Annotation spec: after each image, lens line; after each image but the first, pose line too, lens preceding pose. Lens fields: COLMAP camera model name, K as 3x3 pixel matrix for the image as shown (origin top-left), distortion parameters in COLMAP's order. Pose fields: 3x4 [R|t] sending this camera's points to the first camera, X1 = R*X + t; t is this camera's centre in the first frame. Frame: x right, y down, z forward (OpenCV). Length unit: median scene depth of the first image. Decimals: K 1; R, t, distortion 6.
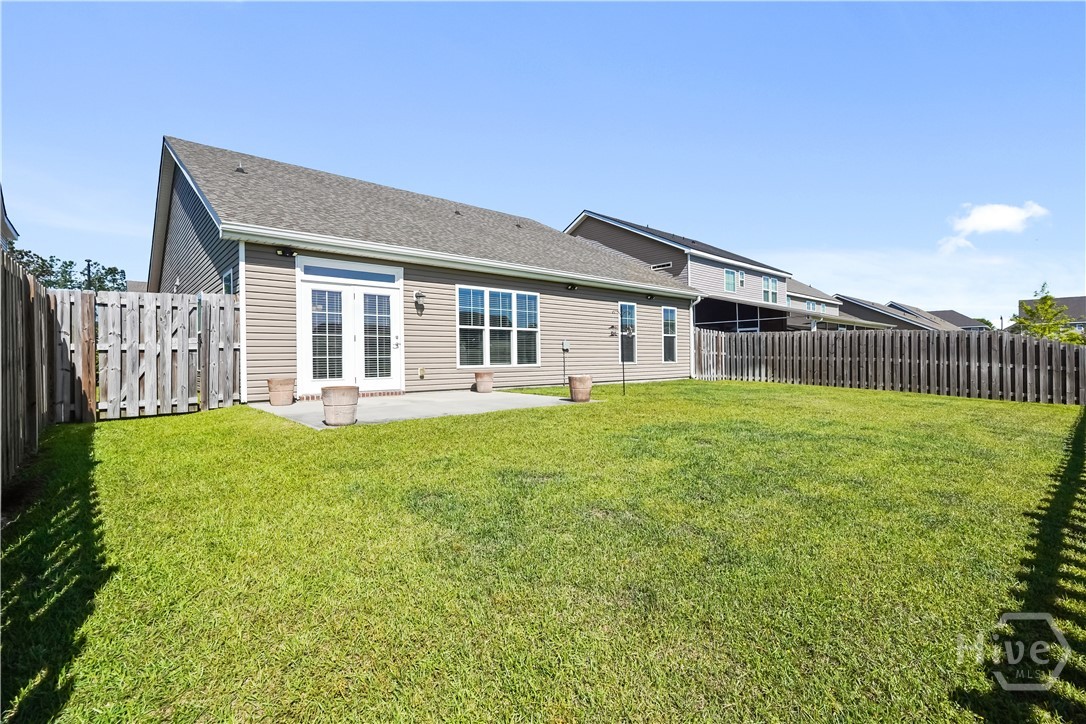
lens RADIAL K [[530.5, 0, 546.8], [0, 530.5, 359.9], [0, 0, 1]] dist [-0.005459, 0.000650]
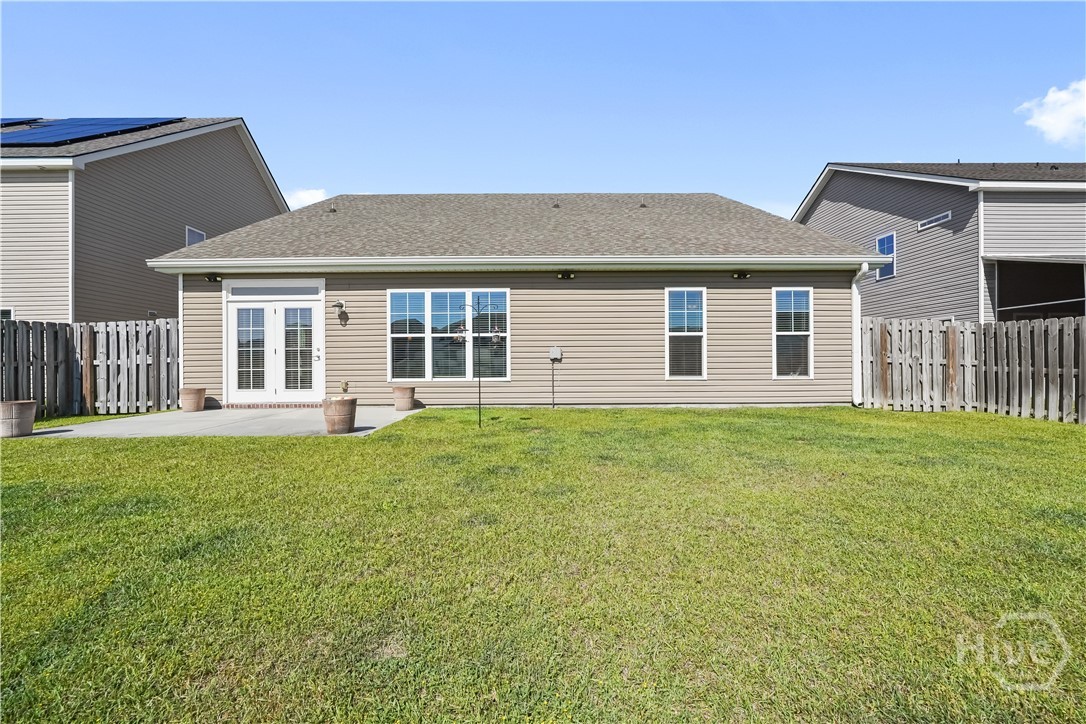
lens RADIAL K [[494.4, 0, 537.8], [0, 494.4, 378.8], [0, 0, 1]] dist [-0.006435, 0.000120]
pose [[0.726283, 0.015311, -0.687226, 0.582675], [-0.001943, 0.999794, 0.020221, -0.006559], [0.687394, -0.013350, 0.726162, 0.546454]]
